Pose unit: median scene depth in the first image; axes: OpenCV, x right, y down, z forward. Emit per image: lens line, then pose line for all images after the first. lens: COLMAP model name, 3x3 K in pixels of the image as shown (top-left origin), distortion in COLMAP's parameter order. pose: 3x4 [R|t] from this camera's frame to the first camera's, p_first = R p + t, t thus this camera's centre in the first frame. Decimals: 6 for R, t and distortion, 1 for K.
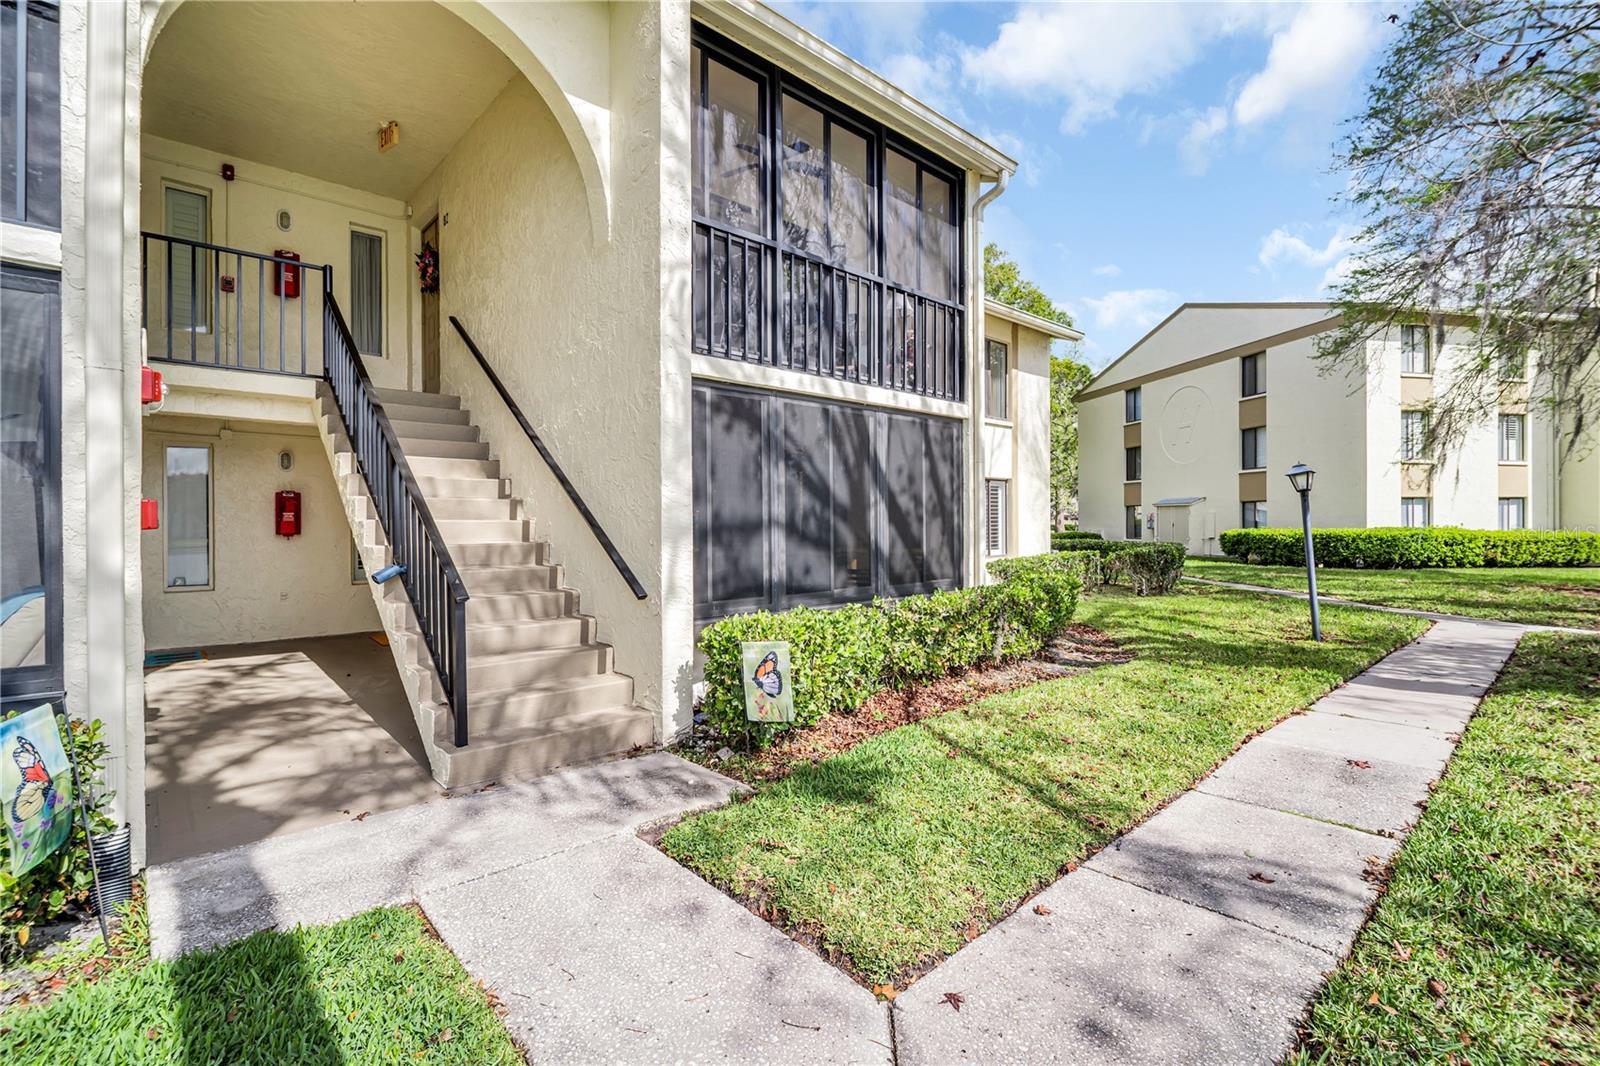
lens RADIAL K [[778.7, 0, 775.6], [0, 778.7, 515.1], [0, 0, 1]] dist [-0.000784, -0.000479]
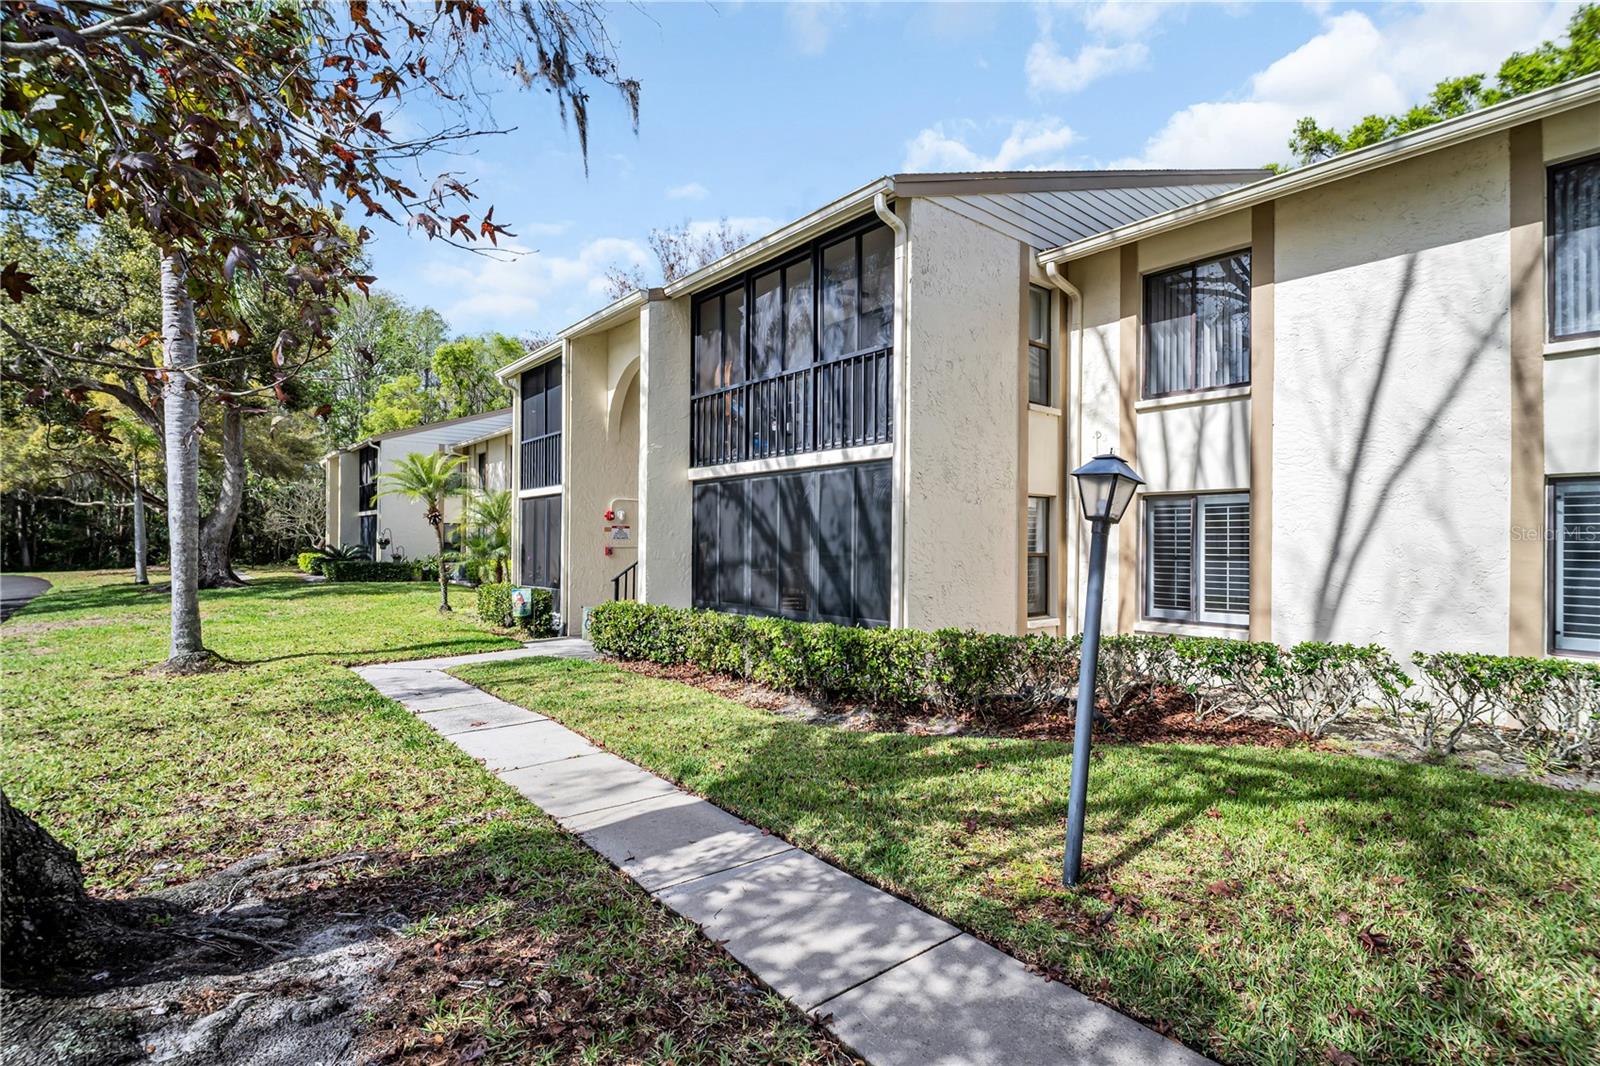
lens RADIAL K [[731.2, 0, 799.8], [0, 731.2, 556.0], [0, 0, 1]] dist [-0.004678, -0.001980]
pose [[-0.068807, 0.019073, -0.997448, 1.272344], [-0.005263, 0.999796, 0.019481, -0.026277], [0.997616, 0.006590, -0.068693, 1.072502]]
